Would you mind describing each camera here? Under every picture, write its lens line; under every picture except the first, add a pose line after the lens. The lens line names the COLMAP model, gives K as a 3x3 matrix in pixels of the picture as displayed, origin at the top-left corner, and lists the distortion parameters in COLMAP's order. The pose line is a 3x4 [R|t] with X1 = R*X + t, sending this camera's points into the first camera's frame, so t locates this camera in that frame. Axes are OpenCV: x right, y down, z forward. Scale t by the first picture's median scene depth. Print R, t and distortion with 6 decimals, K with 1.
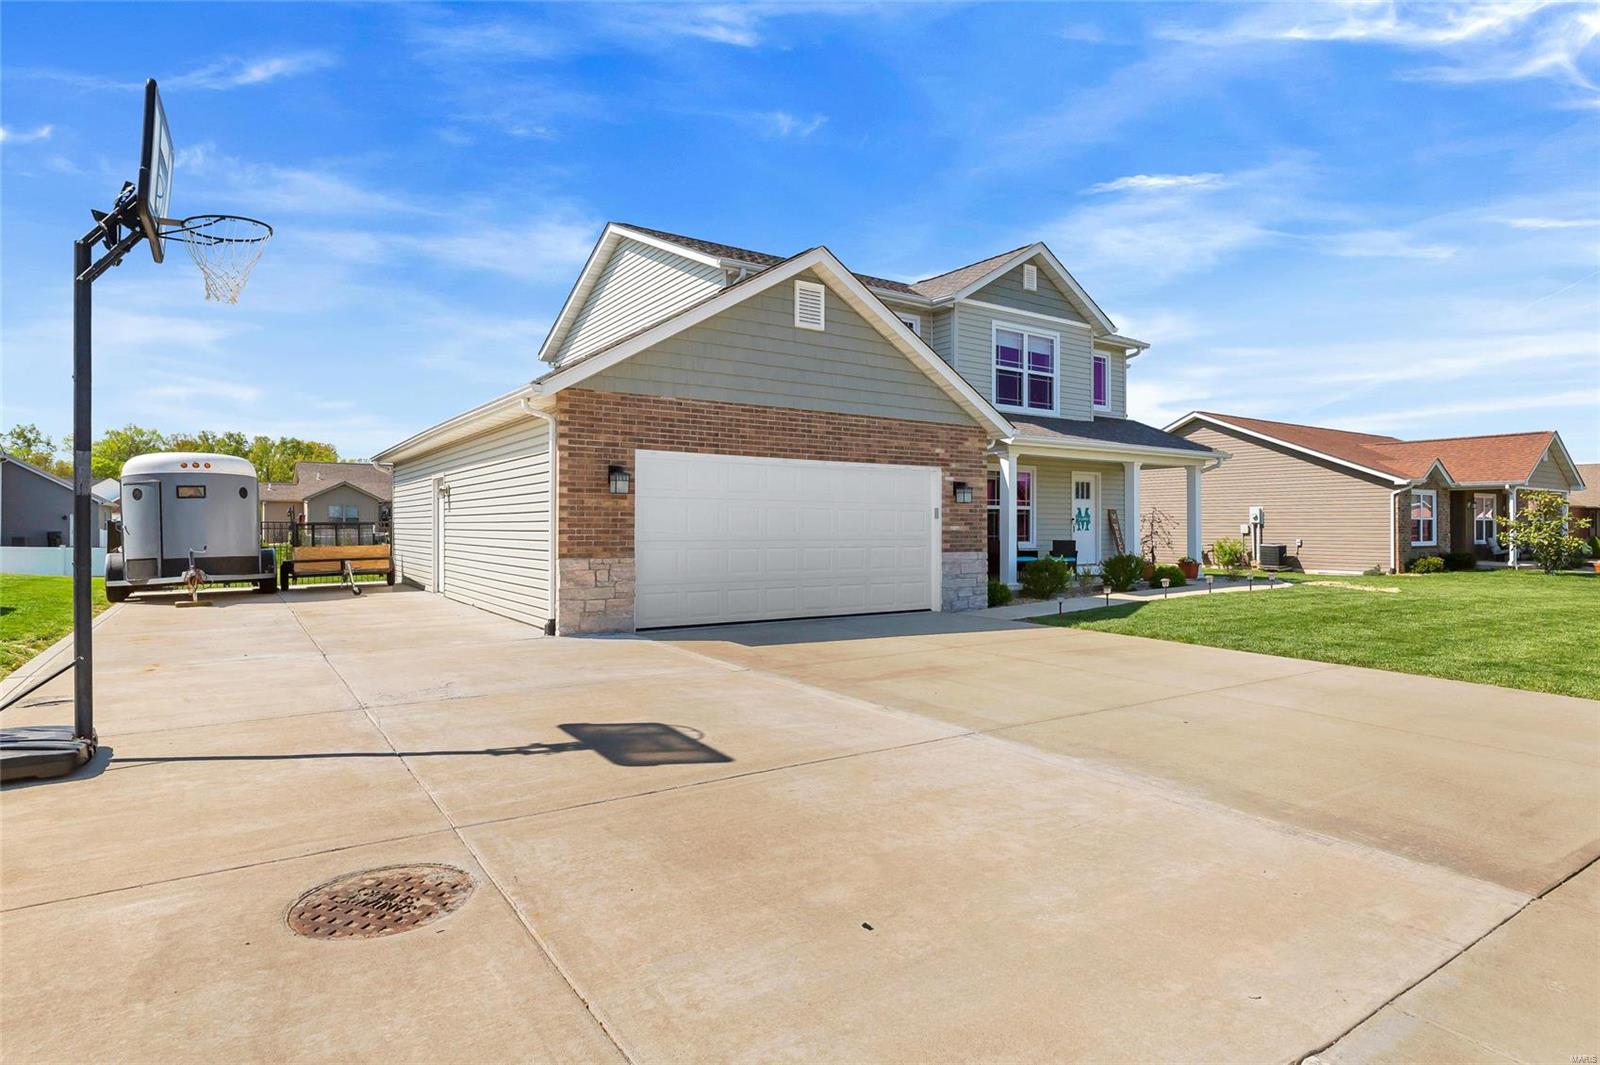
lens RADIAL K [[832.2, 0, 803.5], [0, 832.2, 526.8], [0, 0, 1]] dist [0.000514, 0.001016]
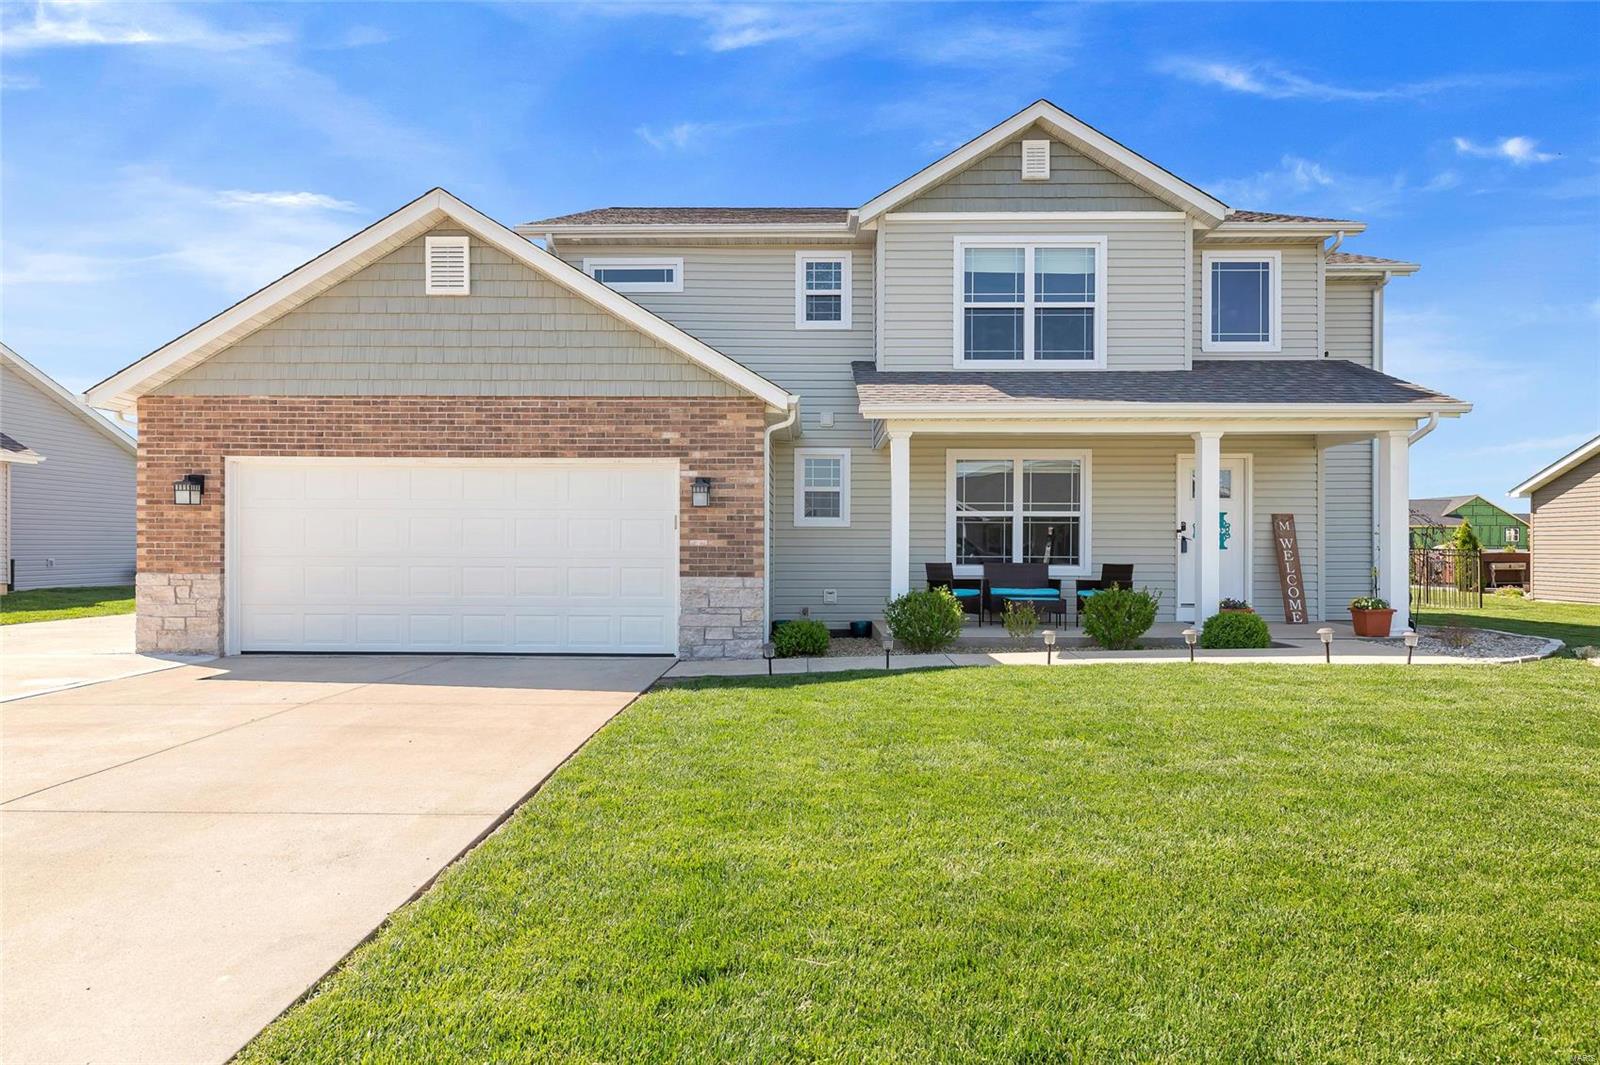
lens RADIAL K [[894.7, 0, 811.0], [0, 894.7, 547.6], [0, 0, 1]] dist [0.012369, 0.000306]
pose [[0.822630, 0.000828, -0.568577, 0.705142], [-0.001464, 0.999999, -0.000663, 0.006065], [0.568575, 0.001378, 0.822630, 0.433494]]
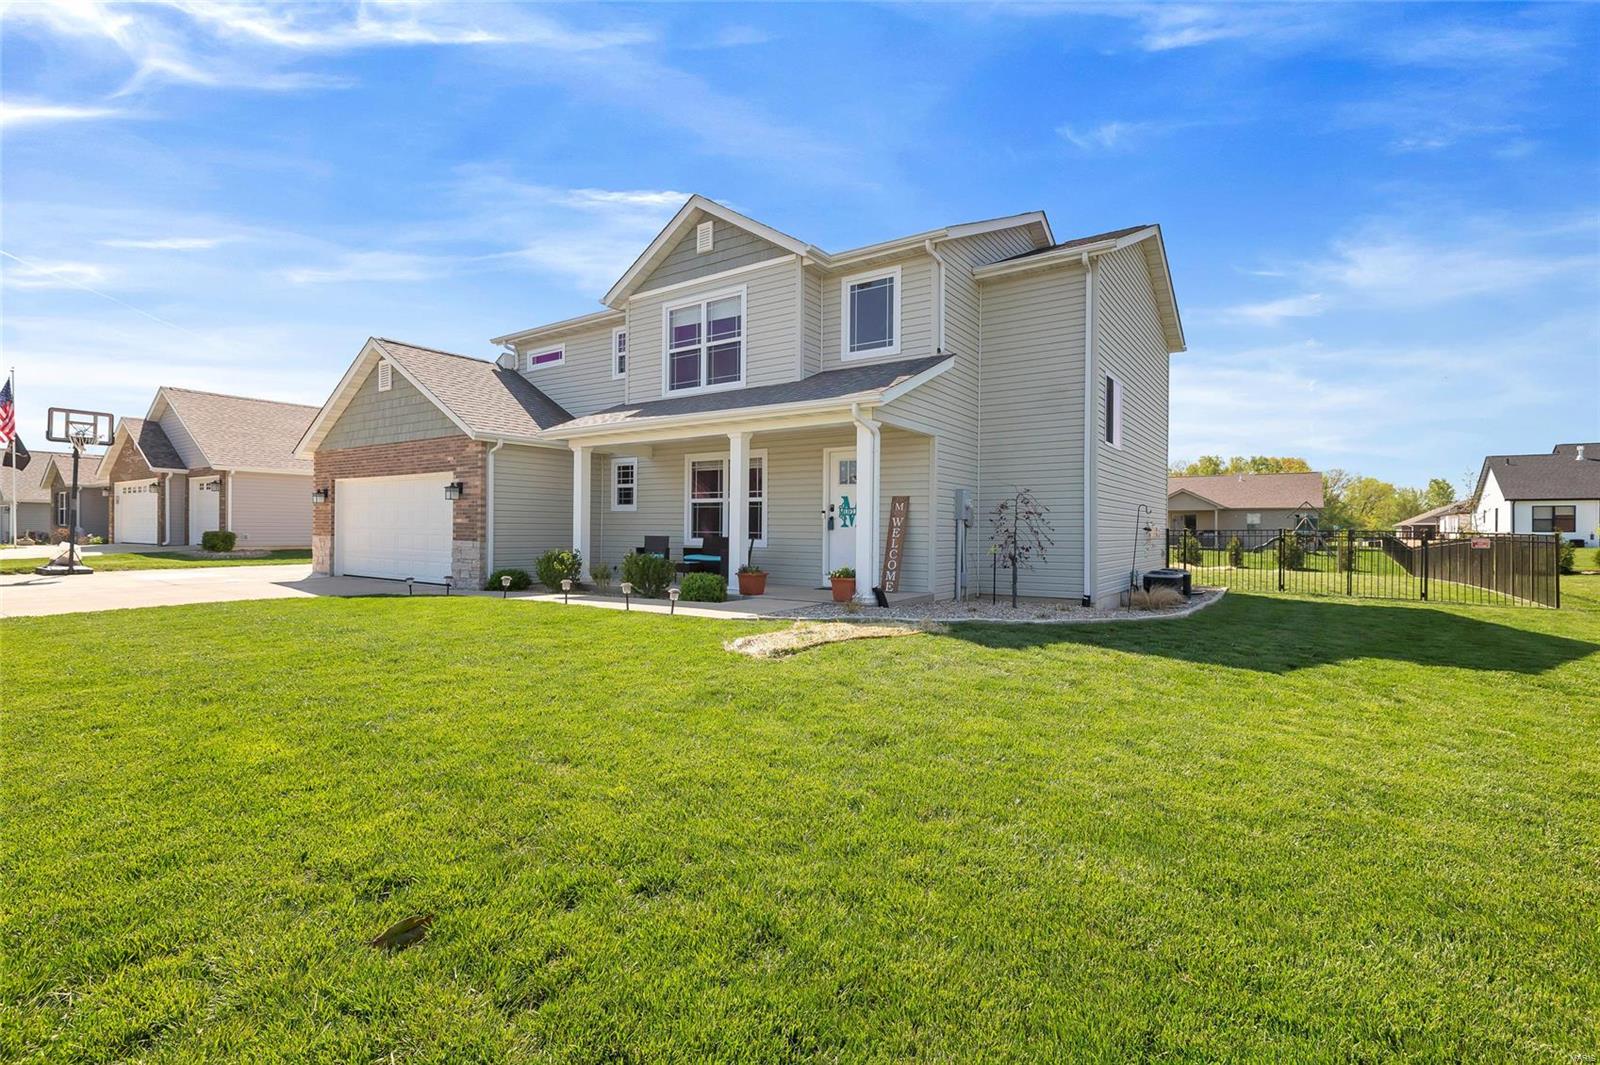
lens RADIAL K [[722.2, 0, 801.0], [0, 722.2, 527.0], [0, 0, 1]] dist [0.010634, -0.000189]
pose [[0.363670, -0.001601, -0.931527, 1.365210], [-0.008980, 0.999946, -0.005224, 0.011995], [0.931485, 0.010265, 0.363636, 1.097877]]
